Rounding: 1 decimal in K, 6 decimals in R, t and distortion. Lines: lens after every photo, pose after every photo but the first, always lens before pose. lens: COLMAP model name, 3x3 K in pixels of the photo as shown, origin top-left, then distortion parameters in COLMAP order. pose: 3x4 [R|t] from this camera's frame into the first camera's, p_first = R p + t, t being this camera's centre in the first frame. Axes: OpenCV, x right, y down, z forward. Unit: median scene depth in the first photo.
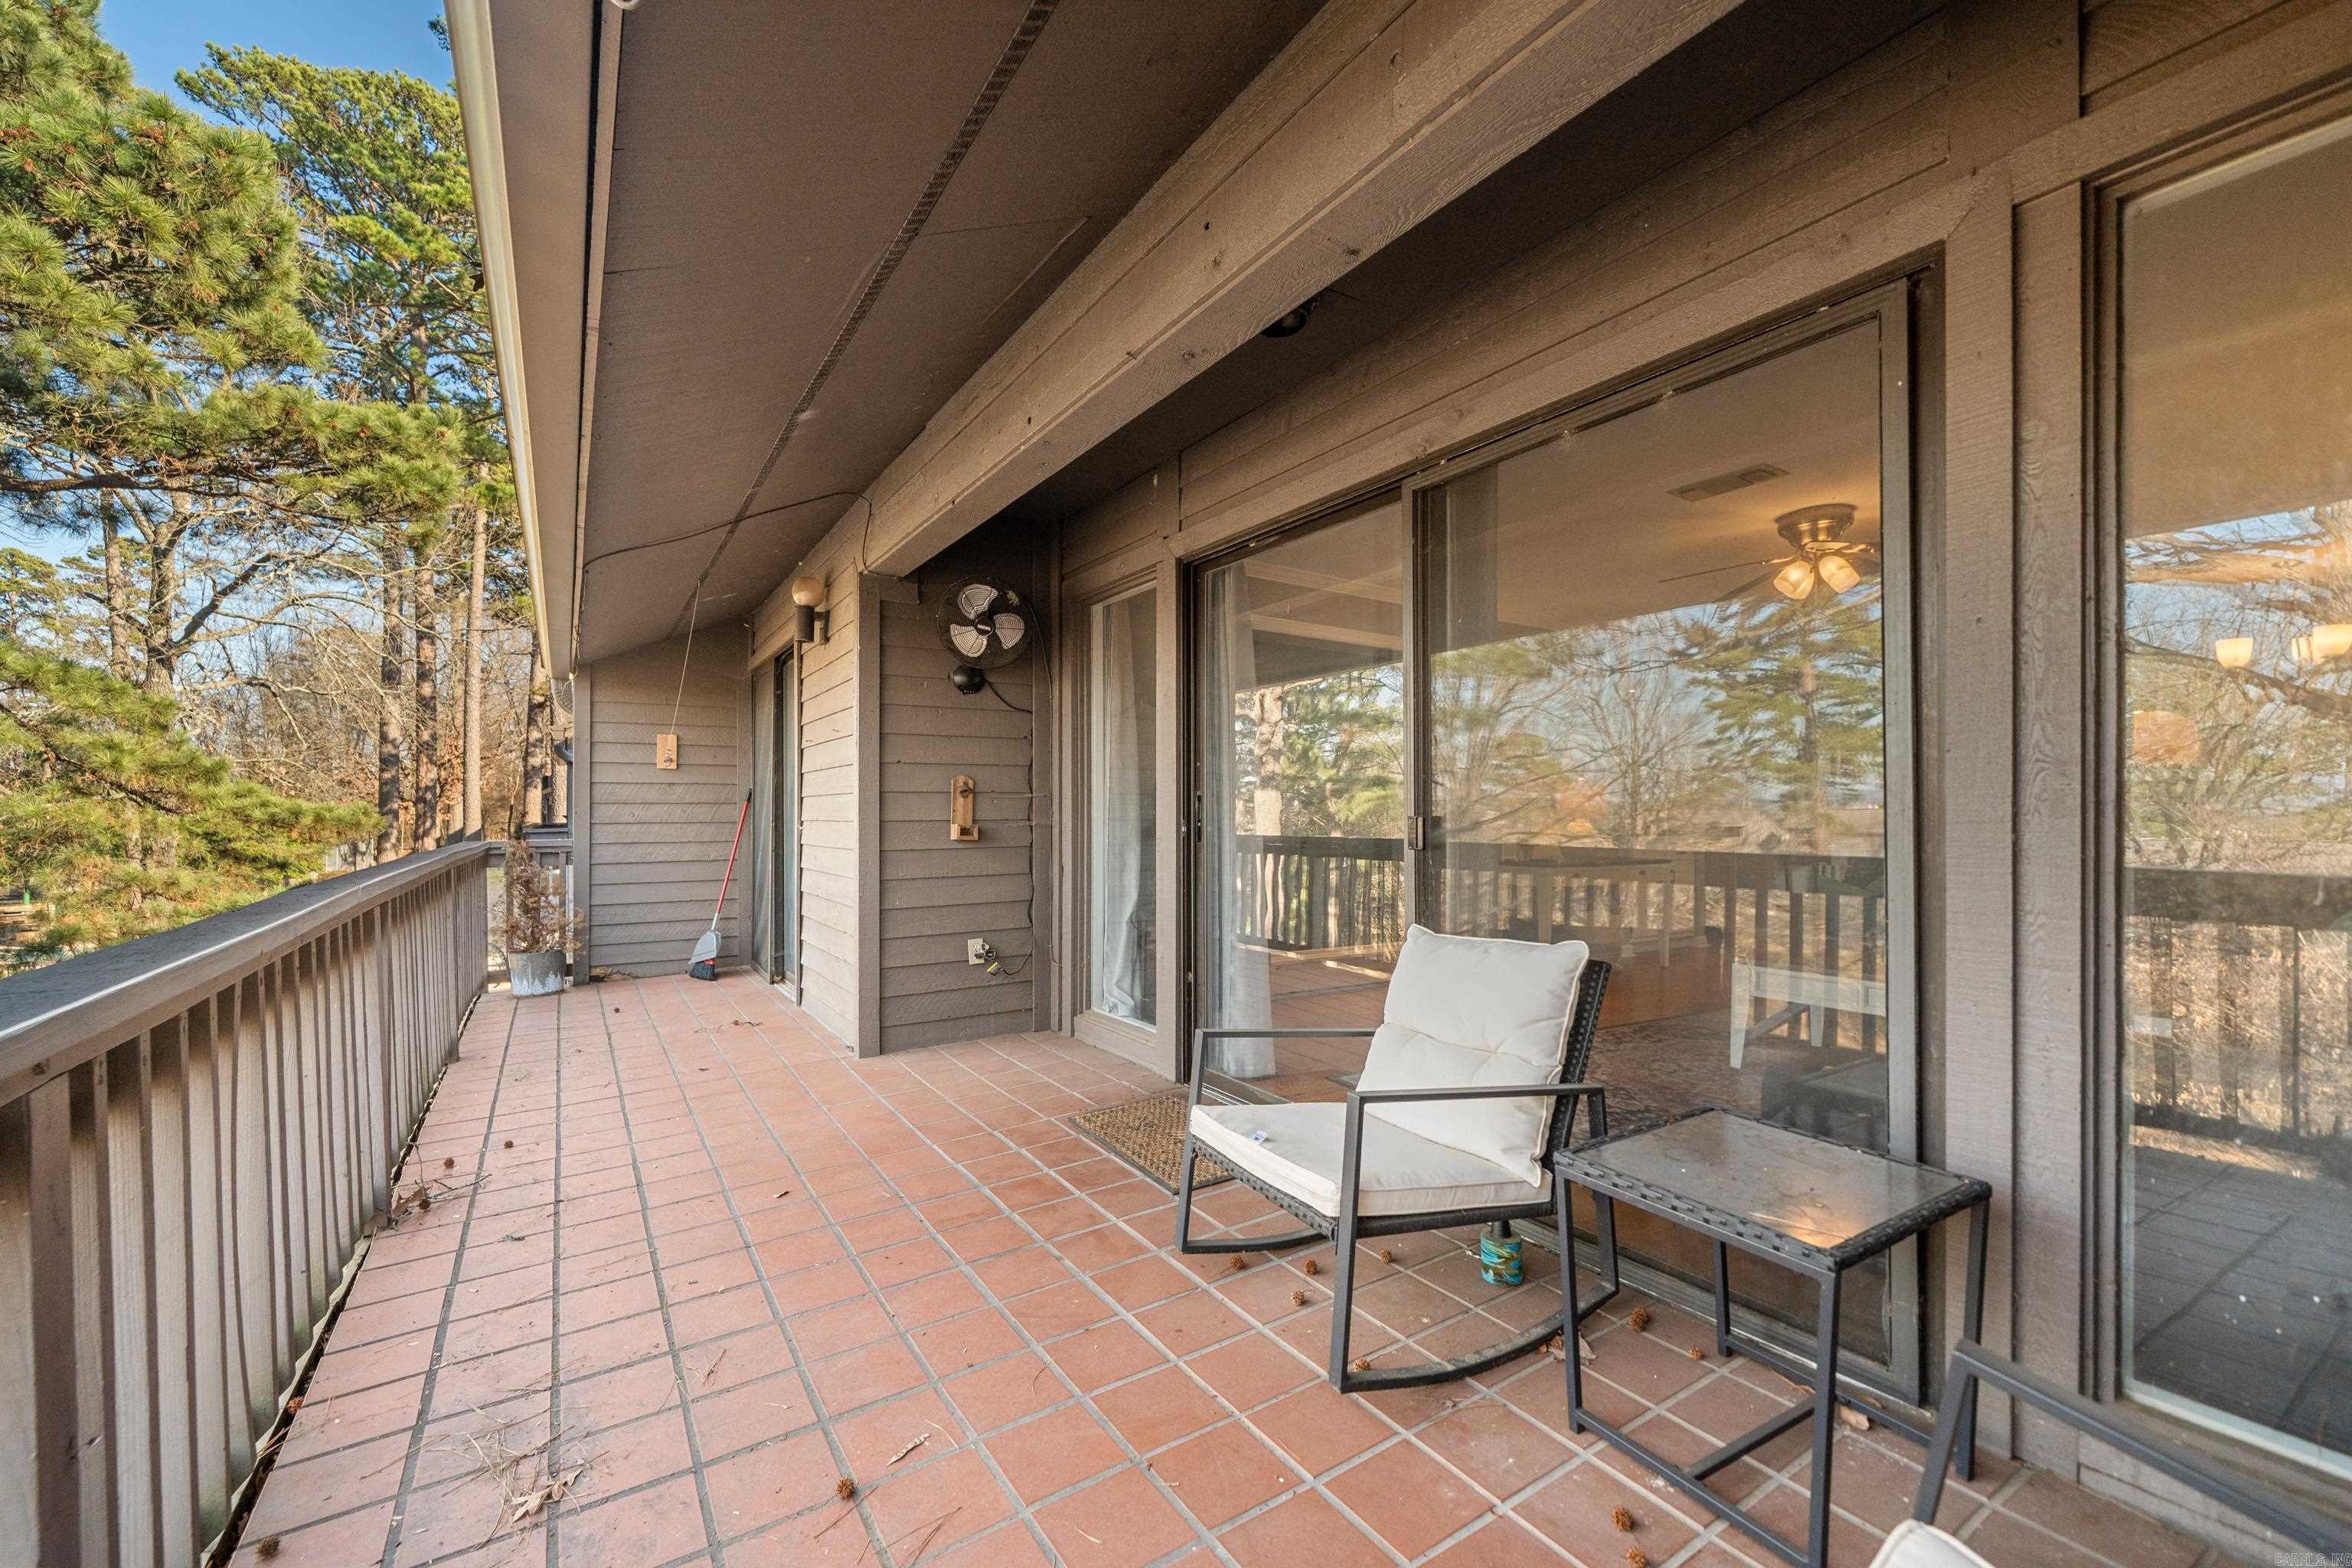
lens RADIAL K [[942.5, 0, 1173.8], [0, 942.5, 828.4], [0, 0, 1]] dist [0.002987, 0.000290]
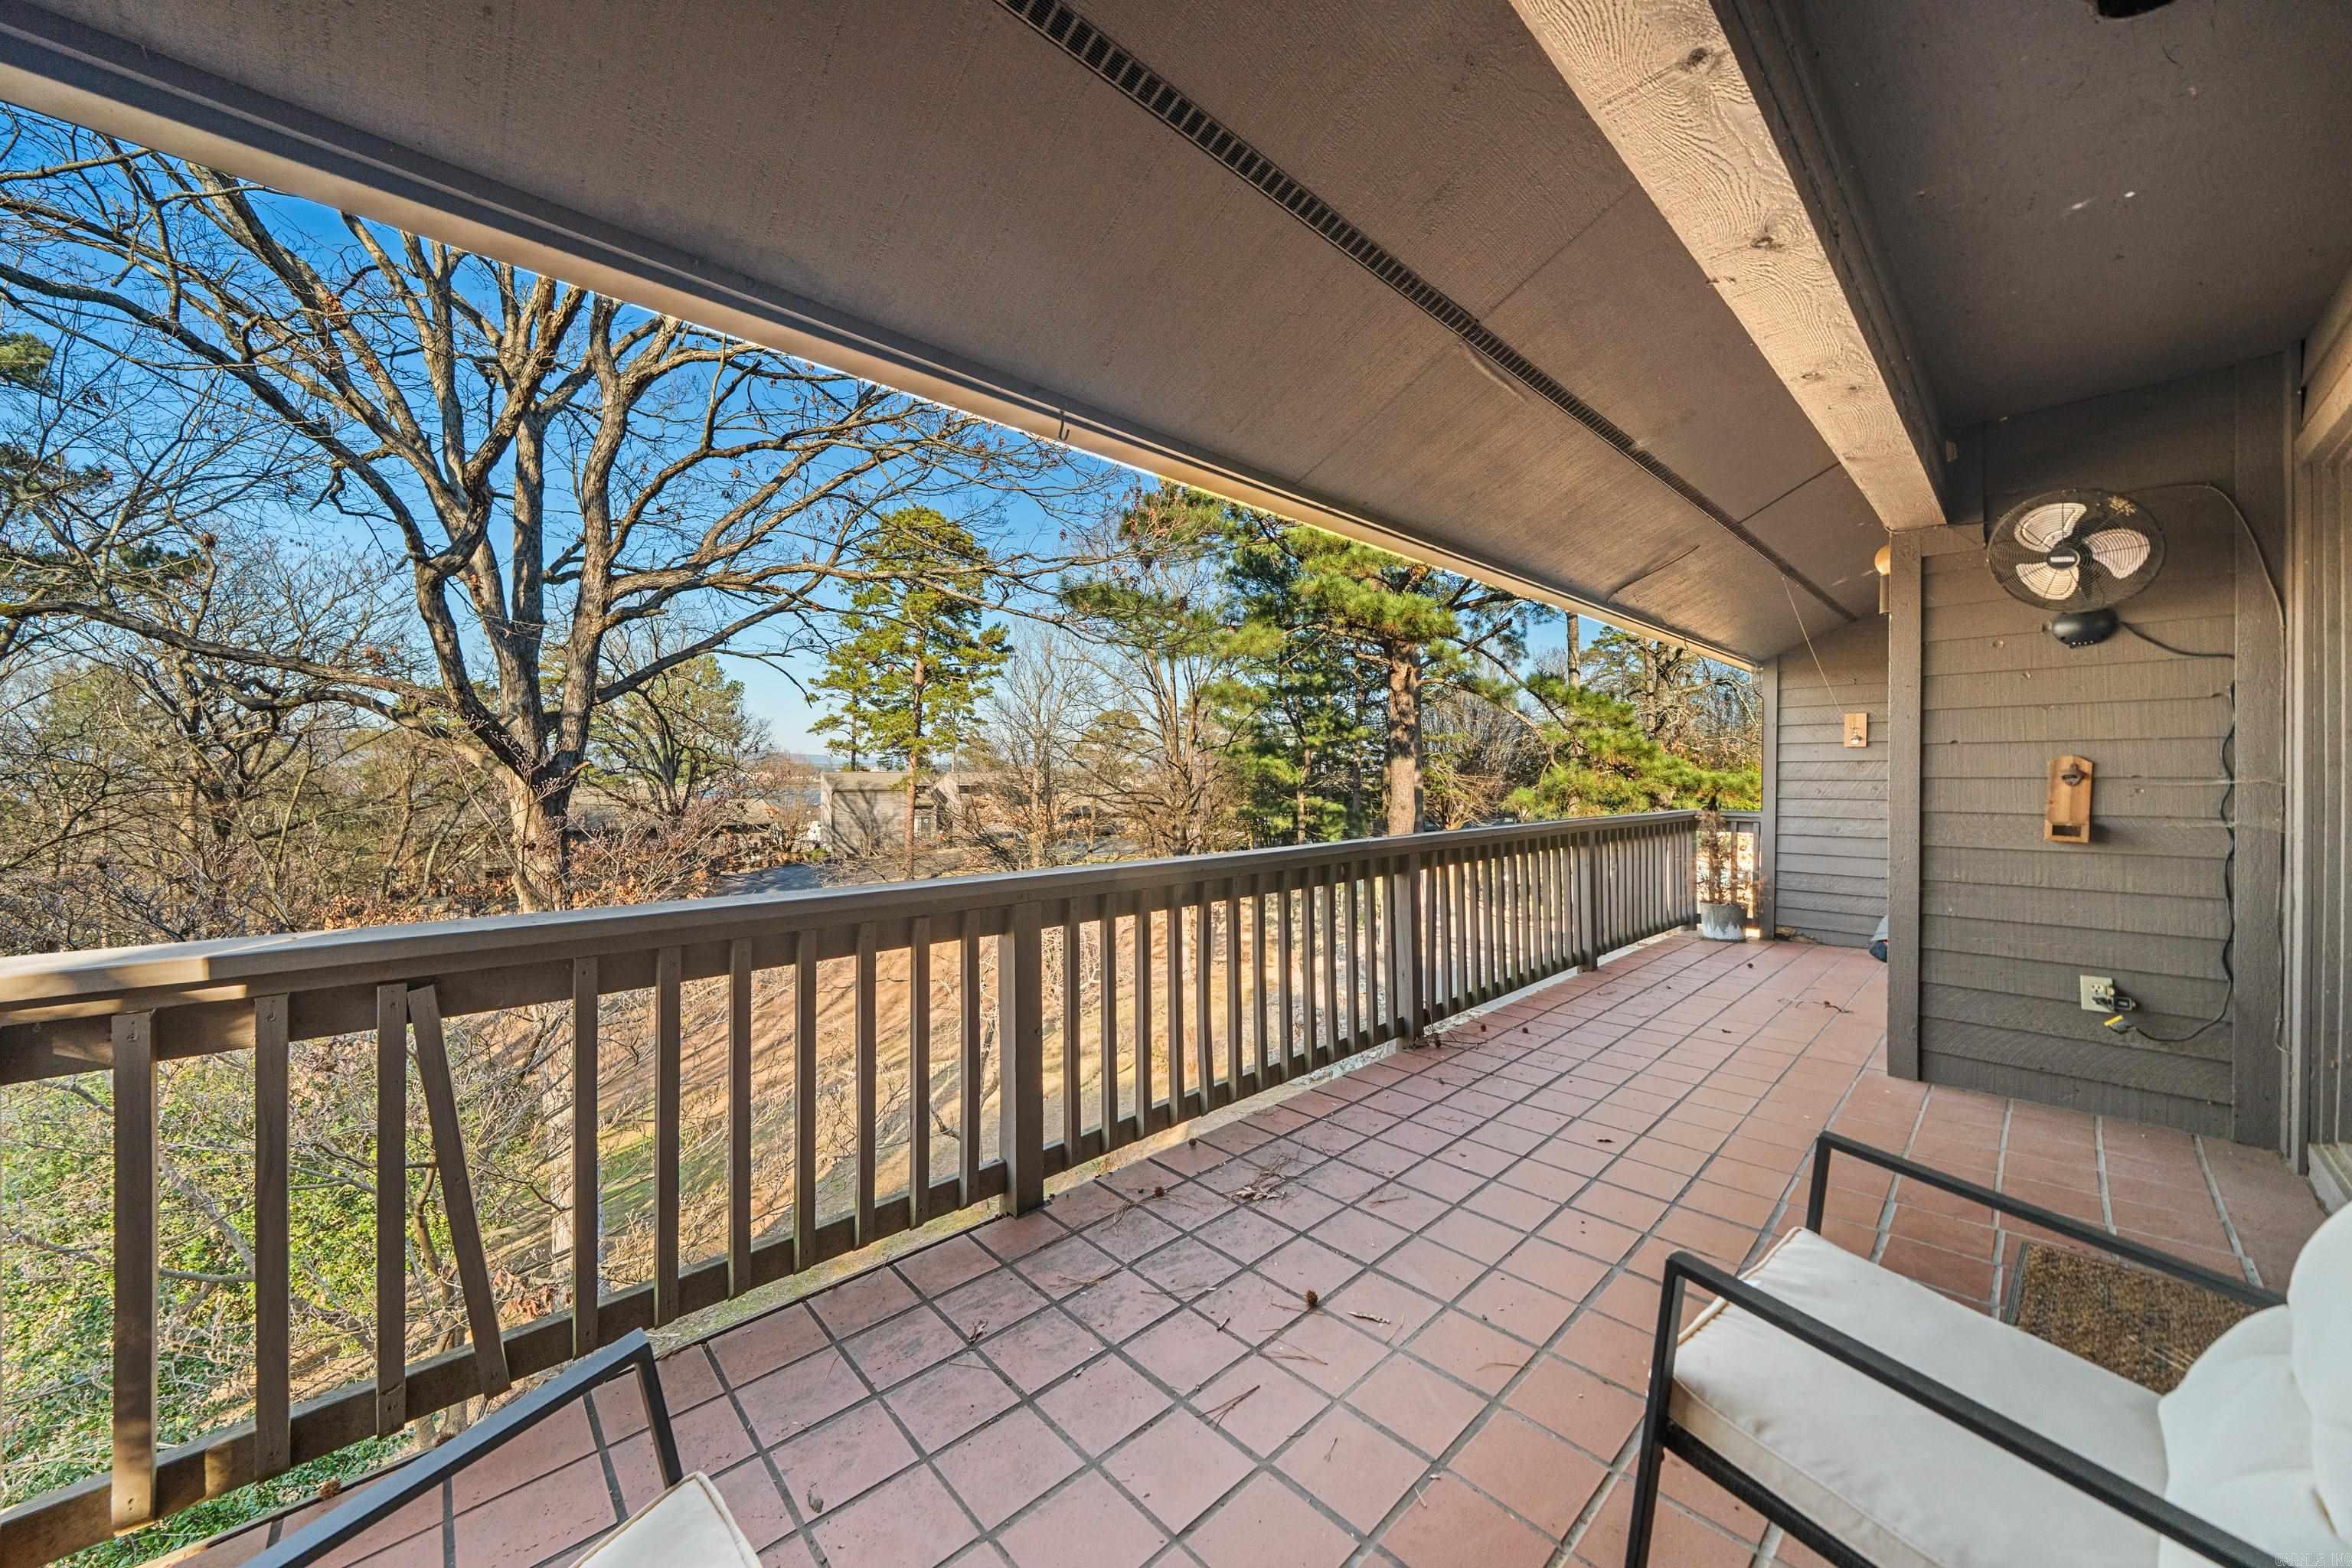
lens RADIAL K [[814.2, 0, 1211.0], [0, 814.2, 772.5], [0, 0, 1]] dist [-0.007771, 0.000556]
pose [[0.206282, 0.001299, -0.978492, 0.262181], [-0.022196, 0.999748, -0.003353, -0.024525], [0.978241, 0.022411, 0.206259, 0.192253]]
